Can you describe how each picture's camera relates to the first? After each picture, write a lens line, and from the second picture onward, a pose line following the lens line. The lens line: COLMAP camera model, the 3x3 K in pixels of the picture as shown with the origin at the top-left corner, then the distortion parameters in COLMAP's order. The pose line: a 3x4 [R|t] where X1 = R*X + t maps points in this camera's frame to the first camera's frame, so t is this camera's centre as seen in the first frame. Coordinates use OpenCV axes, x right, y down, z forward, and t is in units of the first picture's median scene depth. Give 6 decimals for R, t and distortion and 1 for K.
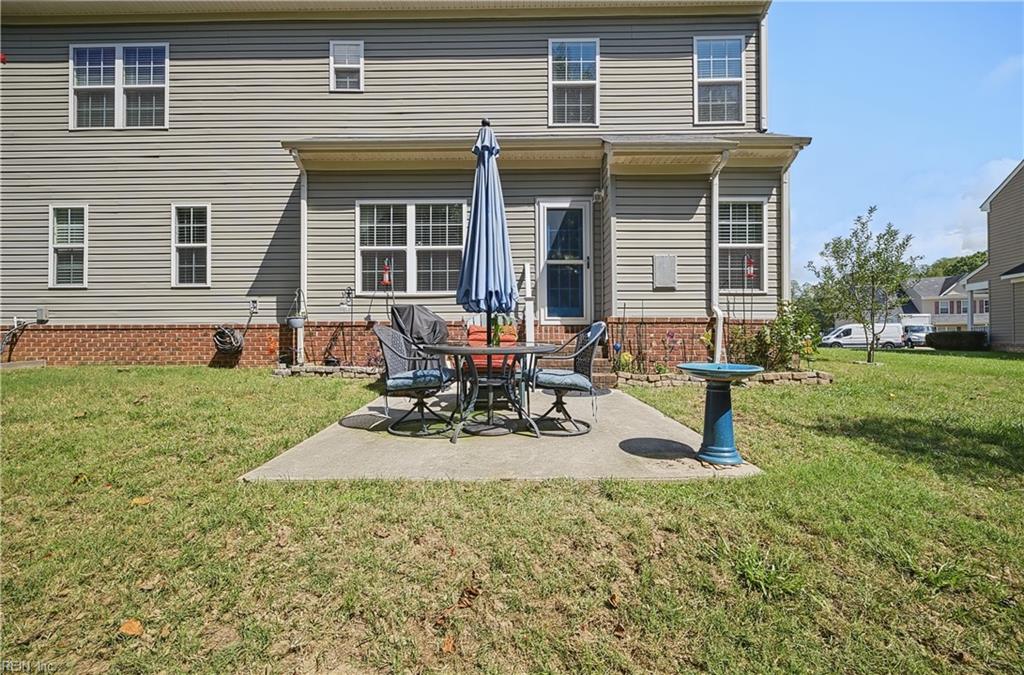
lens RADIAL K [[320.3, 0, 512.5], [0, 320.3, 337.1], [0, 0, 1]] dist [0.004116, -0.000155]
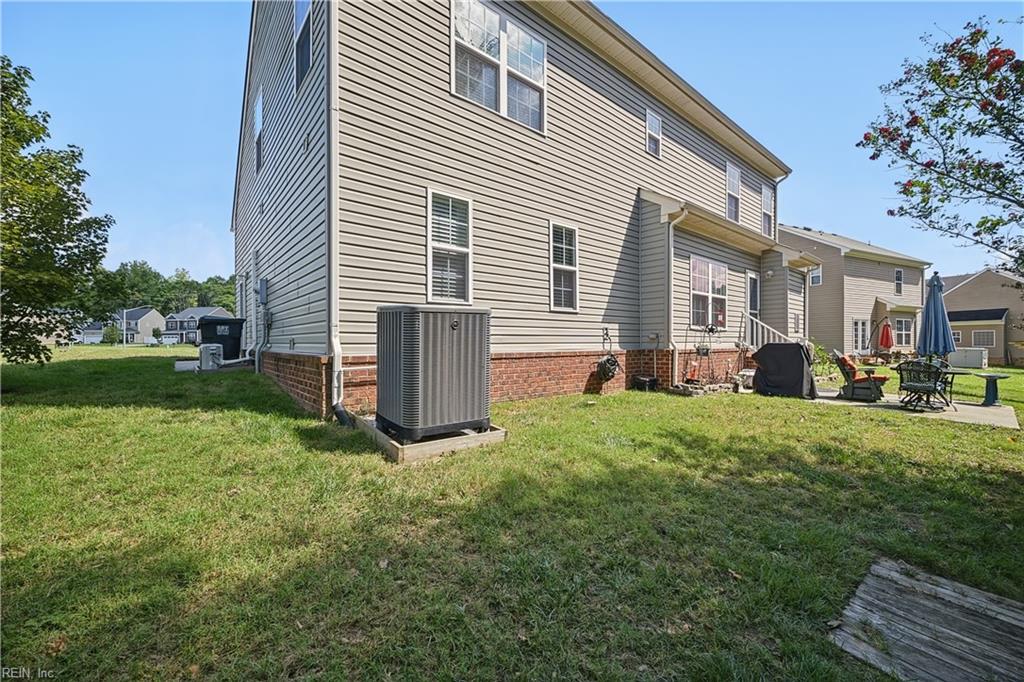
lens RADIAL K [[403.2, 0, 511.3], [0, 403.2, 342.3], [0, 0, 1]] dist [0.012639, 0.000080]
pose [[0.761952, 0.000559, 0.647633, -0.639543], [0.004553, 0.999970, -0.006220, -0.020001], [-0.647617, 0.007688, 0.761927, 0.067487]]
